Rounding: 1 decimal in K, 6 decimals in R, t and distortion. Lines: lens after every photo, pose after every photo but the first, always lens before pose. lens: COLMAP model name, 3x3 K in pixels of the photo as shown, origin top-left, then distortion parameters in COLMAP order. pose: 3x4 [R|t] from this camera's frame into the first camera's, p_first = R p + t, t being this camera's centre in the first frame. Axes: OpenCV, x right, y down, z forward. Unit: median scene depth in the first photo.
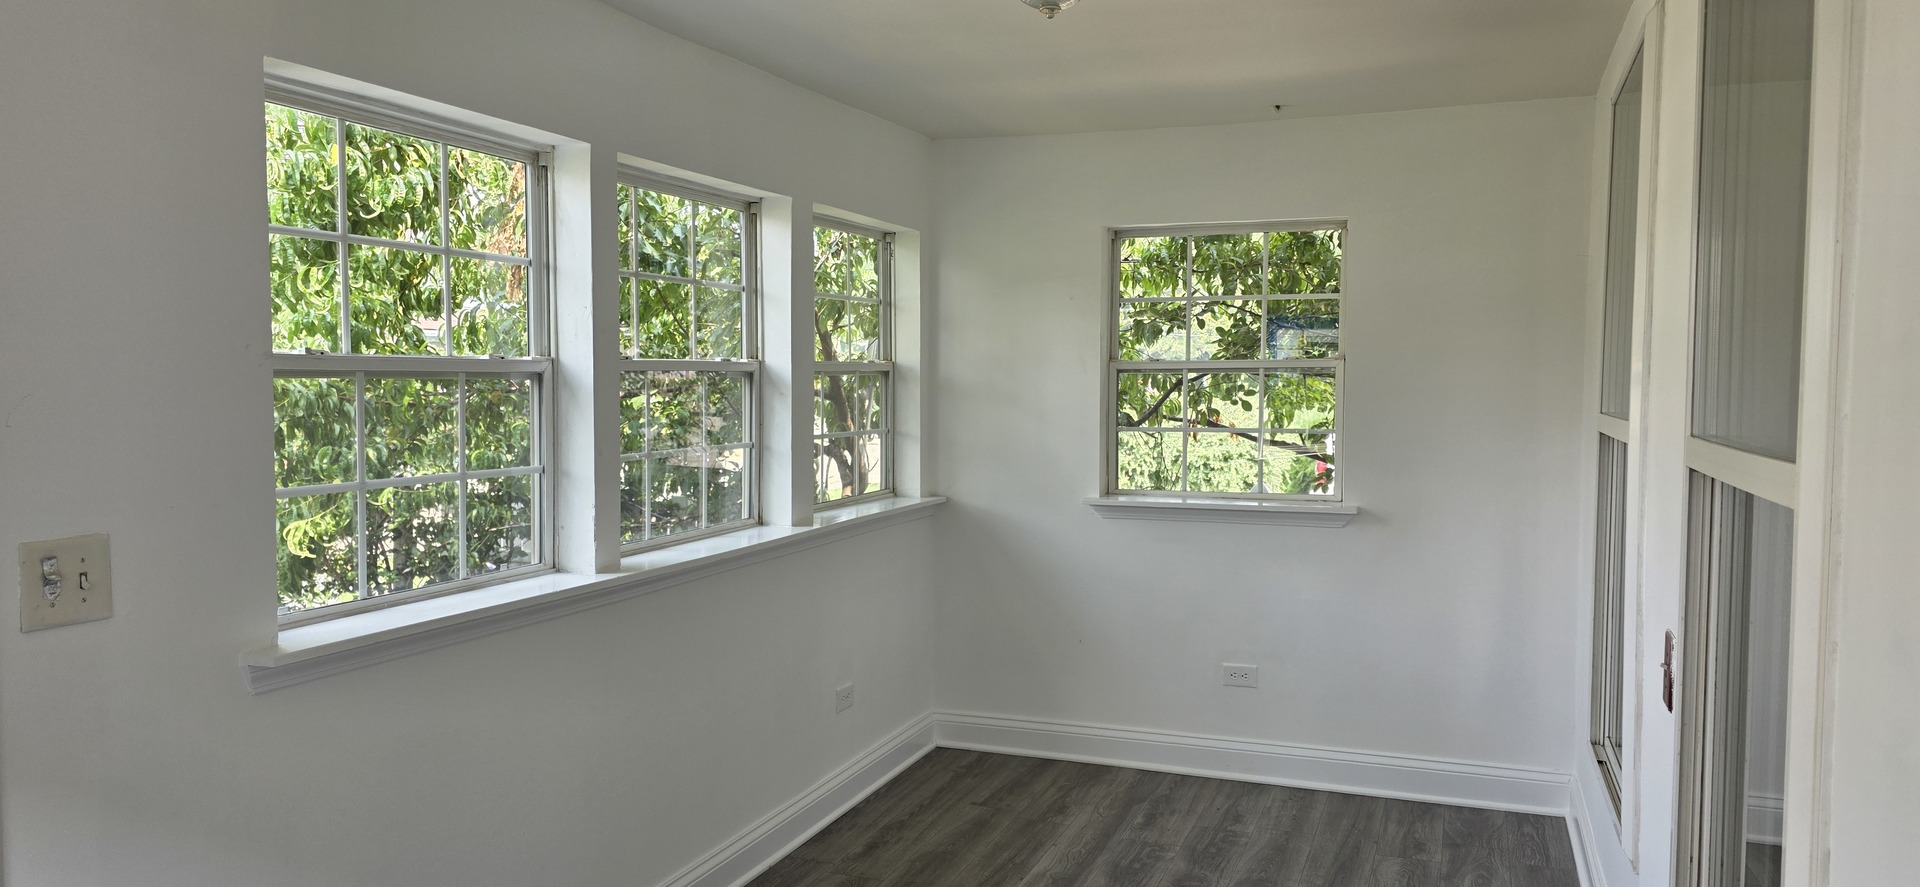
lens RADIAL K [[1268.8, 0, 968.7], [0, 1268.8, 442.5], [0, 0, 1]] dist [0.025514, -0.012168]
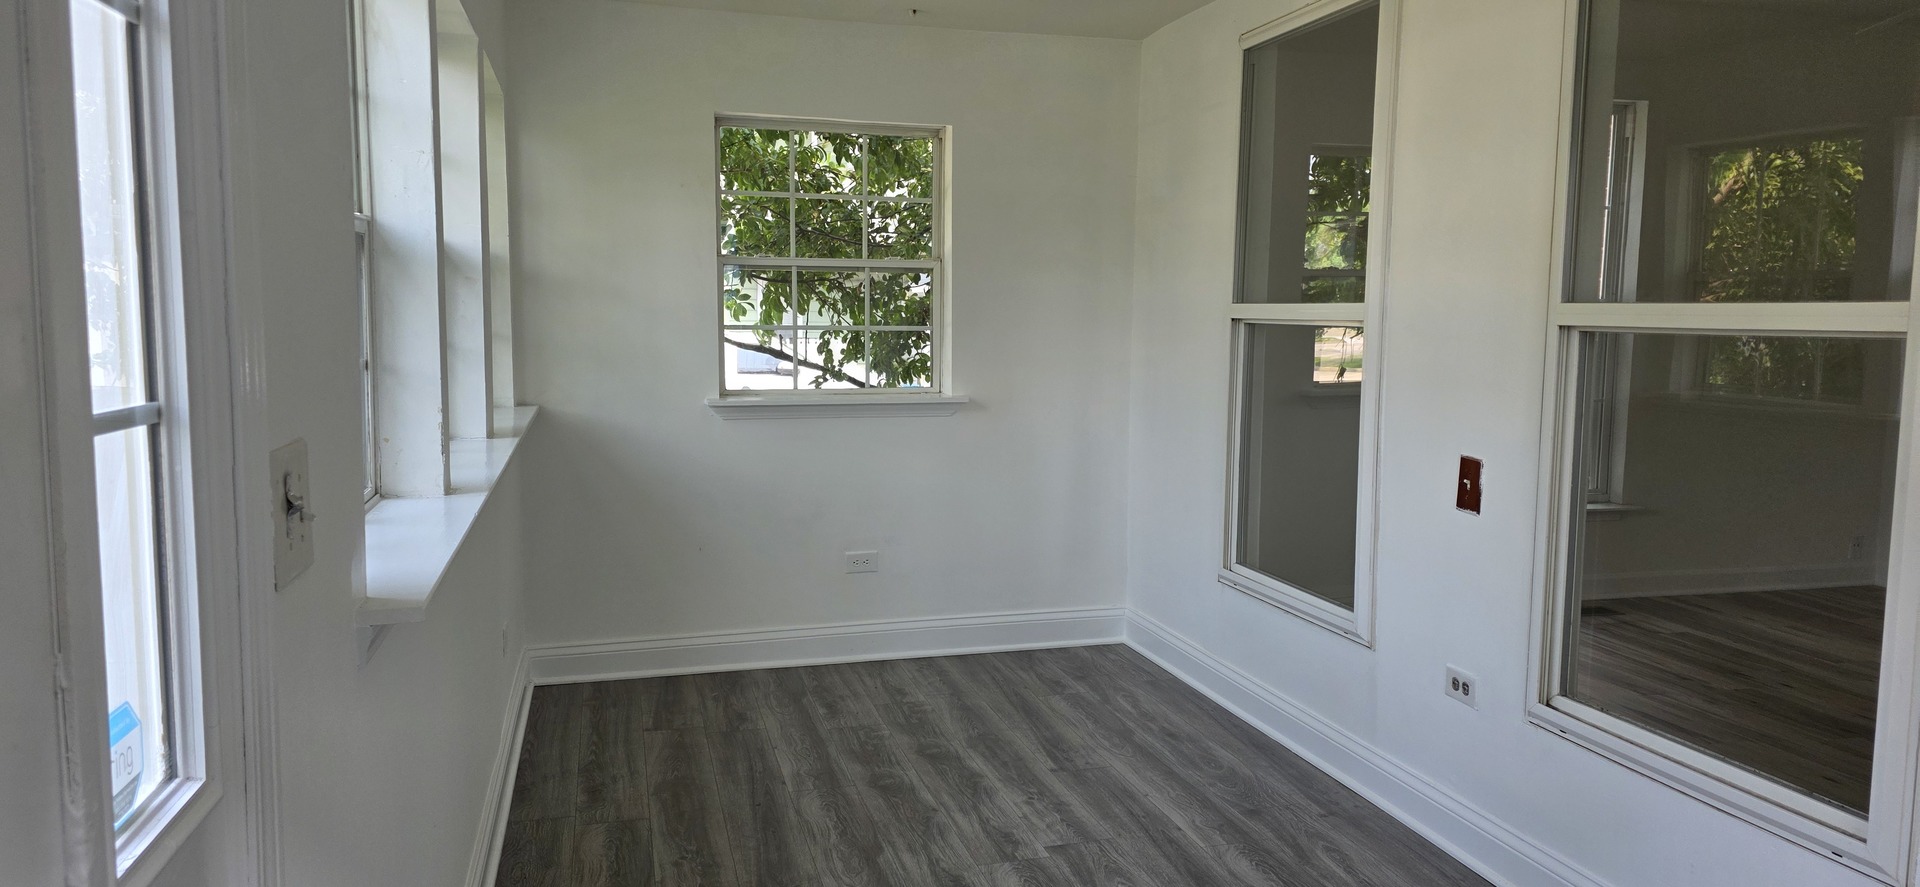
lens RADIAL K [[1268.8, 0, 956.6], [0, 1268.8, 446.8], [0, 0, 1]] dist [0.025514, -0.012168]
pose [[0.800821, -0.060724, 0.595818, -0.364217], [0.021467, 0.997118, 0.072770, 0.015496], [-0.598519, -0.045486, 0.799816, 0.133767]]
